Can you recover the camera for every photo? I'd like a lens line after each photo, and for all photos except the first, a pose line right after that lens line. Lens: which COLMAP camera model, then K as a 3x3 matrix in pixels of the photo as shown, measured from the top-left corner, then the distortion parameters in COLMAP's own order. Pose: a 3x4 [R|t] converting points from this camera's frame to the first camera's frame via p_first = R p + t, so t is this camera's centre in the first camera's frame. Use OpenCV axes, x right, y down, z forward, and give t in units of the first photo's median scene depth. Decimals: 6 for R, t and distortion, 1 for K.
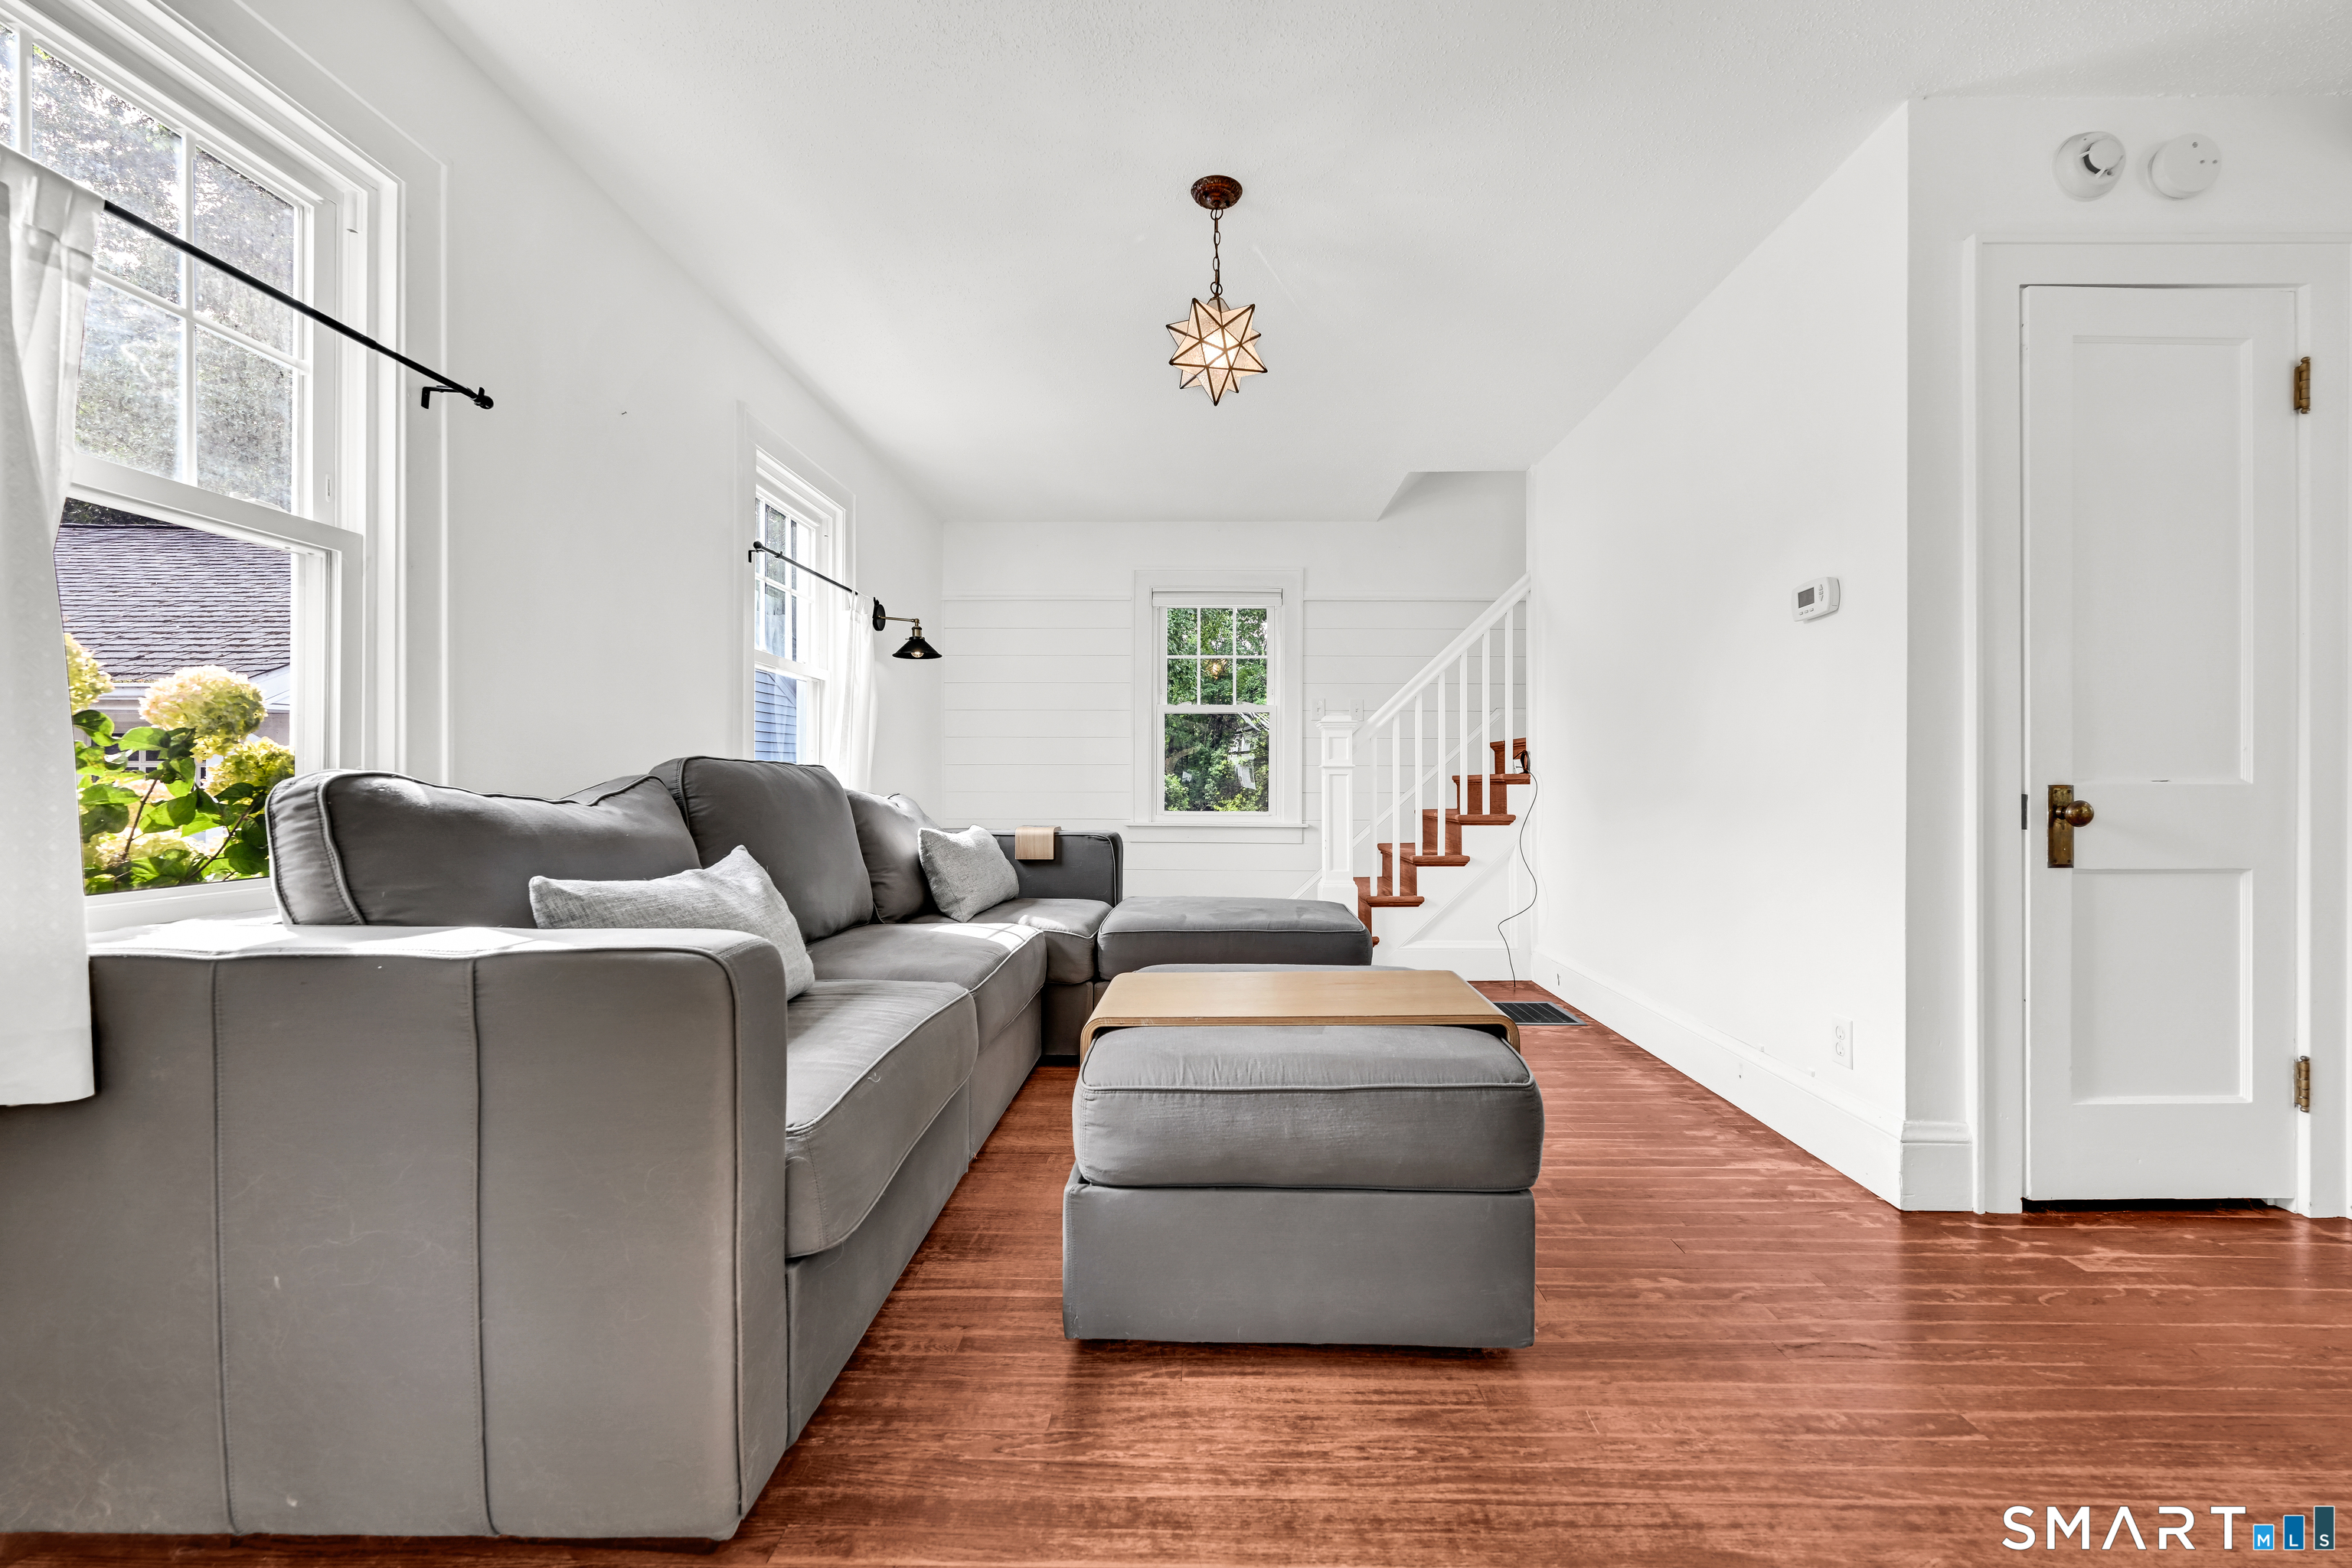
lens RADIAL K [[936.4, 0, 1176.0], [0, 936.4, 771.7], [0, 0, 1]] dist [-0.000412, -0.000083]
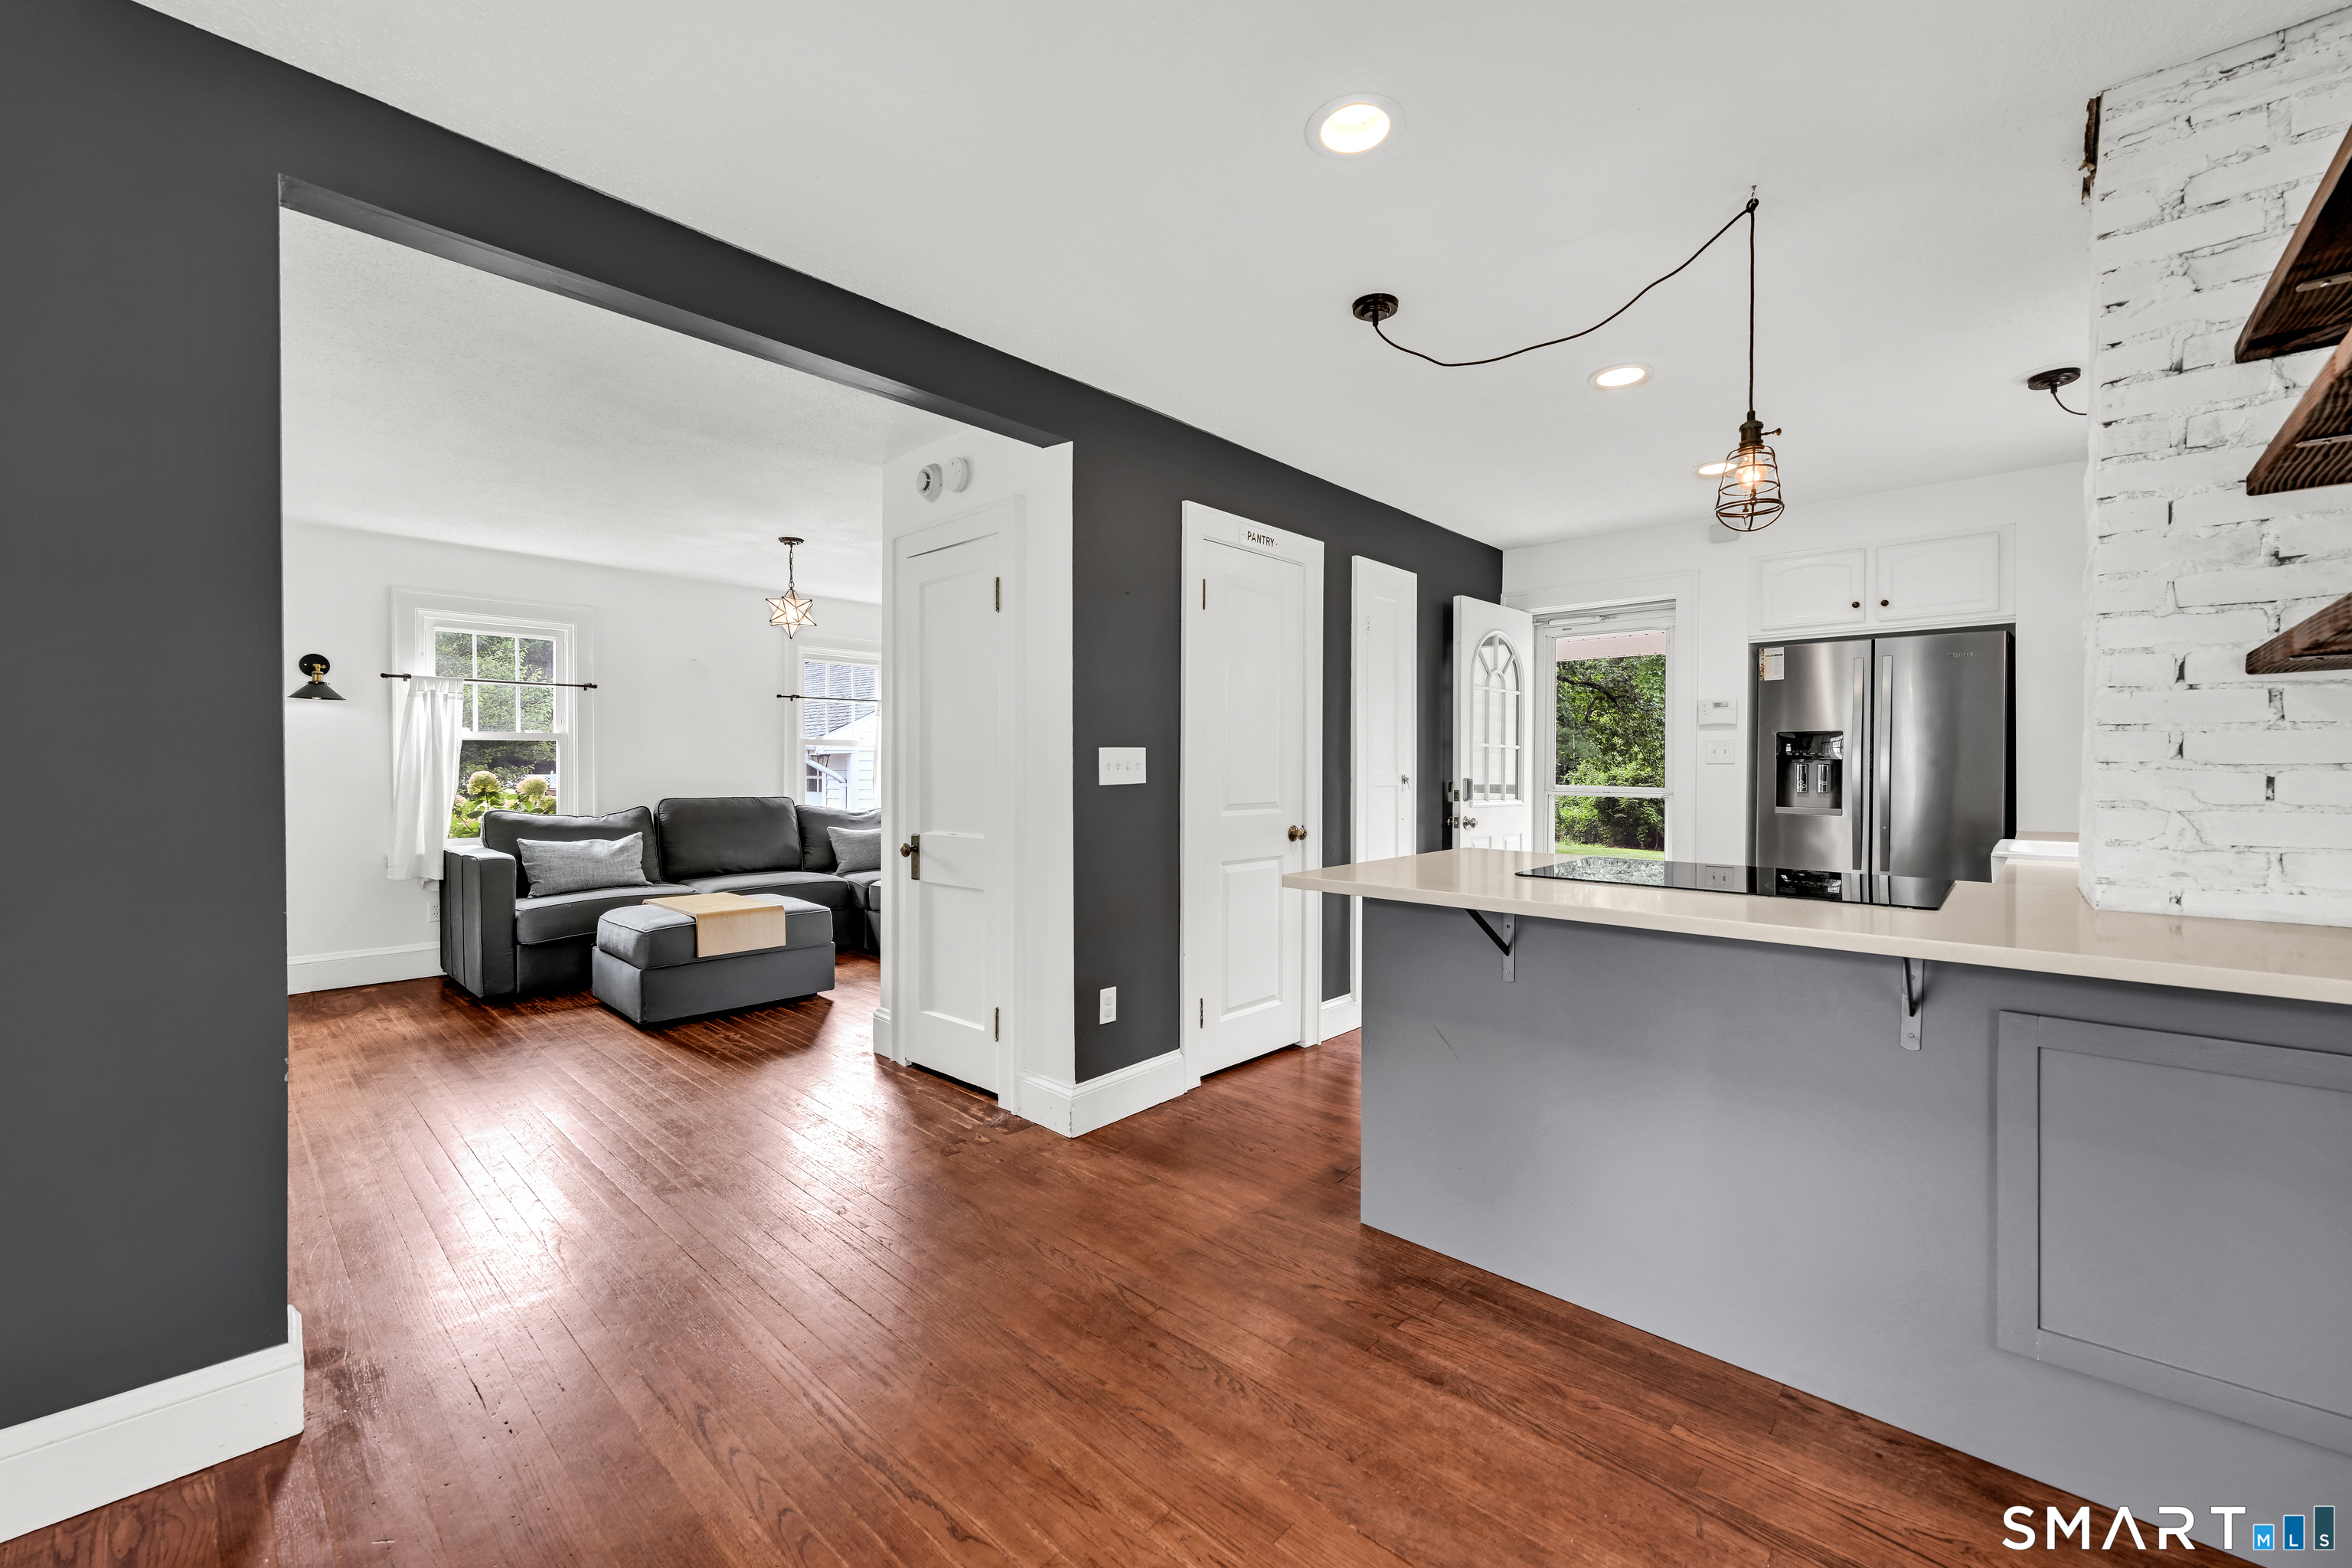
lens RADIAL K [[936.4, 0, 1176.0], [0, 936.4, 771.7], [0, 0, 1]] dist [-0.000412, -0.000083]
pose [[0.736057, 0.003224, -0.676912, 2.531654], [0.001913, 0.999975, 0.006842, -0.116652], [0.676917, -0.006331, 0.736032, 0.015352]]
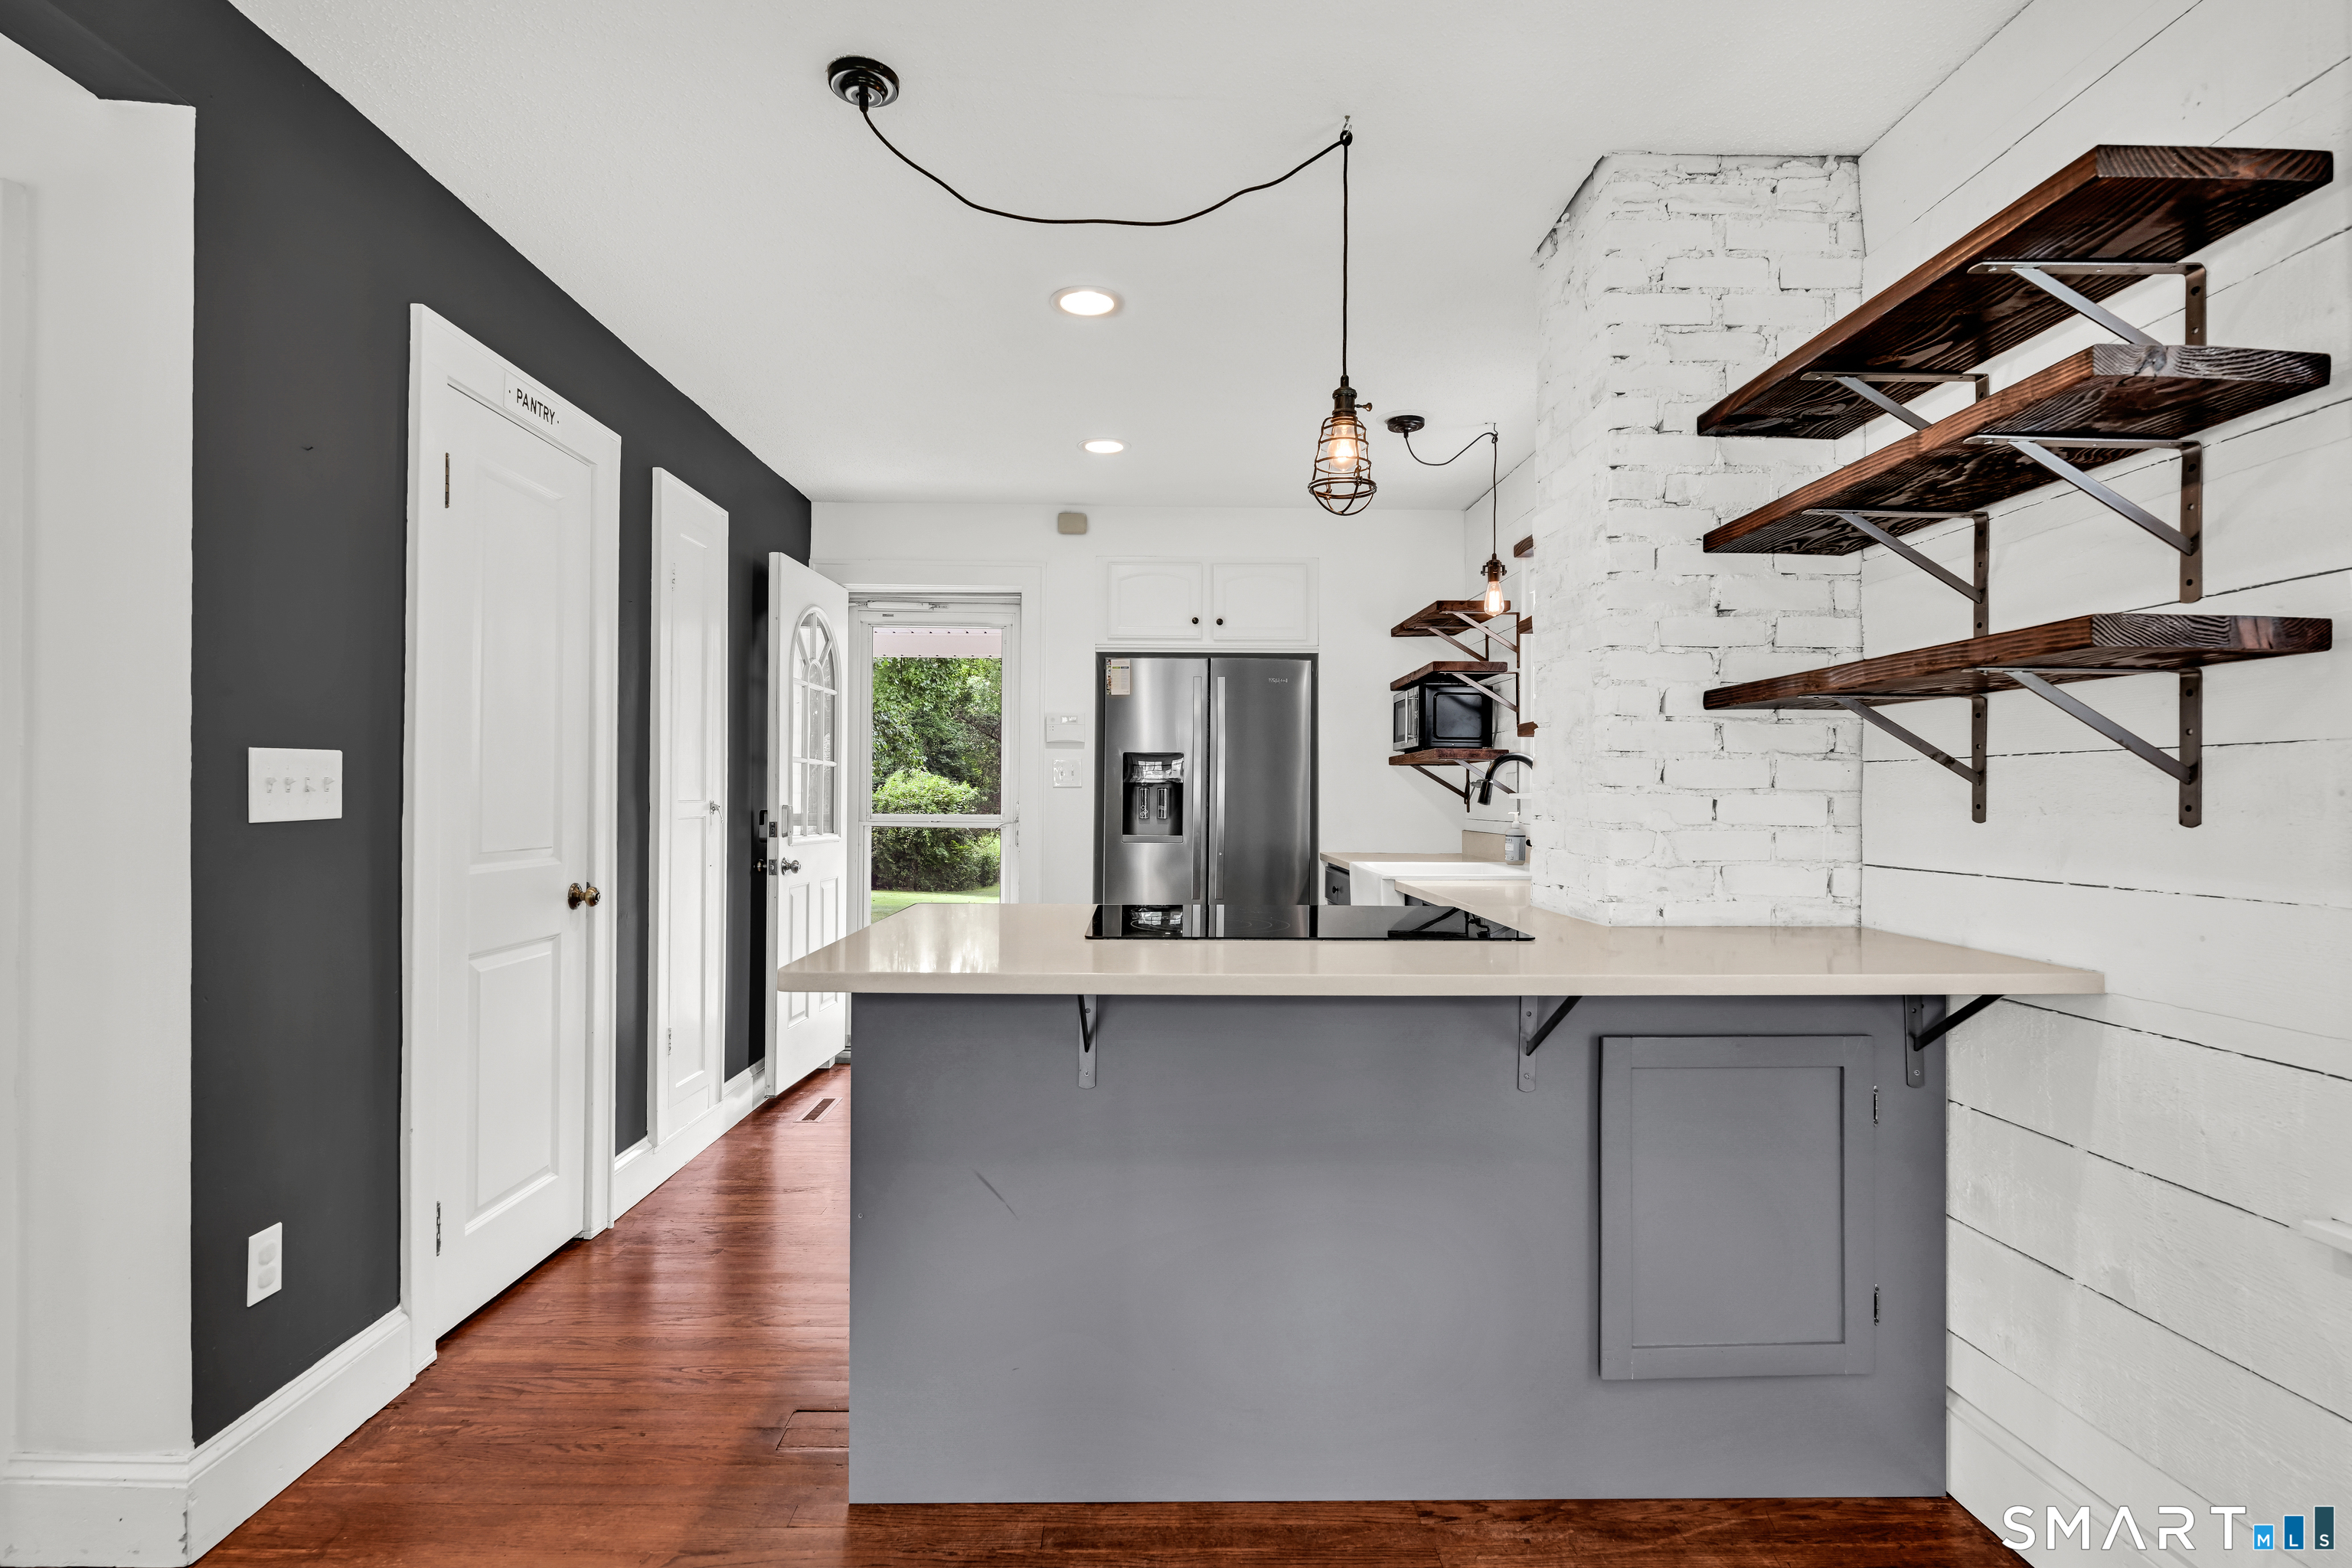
lens RADIAL K [[1172.1, 0, 1166.0], [0, 1172.1, 789.0], [0, 0, 1]] dist [-0.002027, 0.001169]
pose [[0.999823, 0.002832, 0.018576, 2.126451], [-0.002827, 0.999996, -0.000282, -0.113616], [-0.018576, 0.000229, 0.999827, 0.096095]]
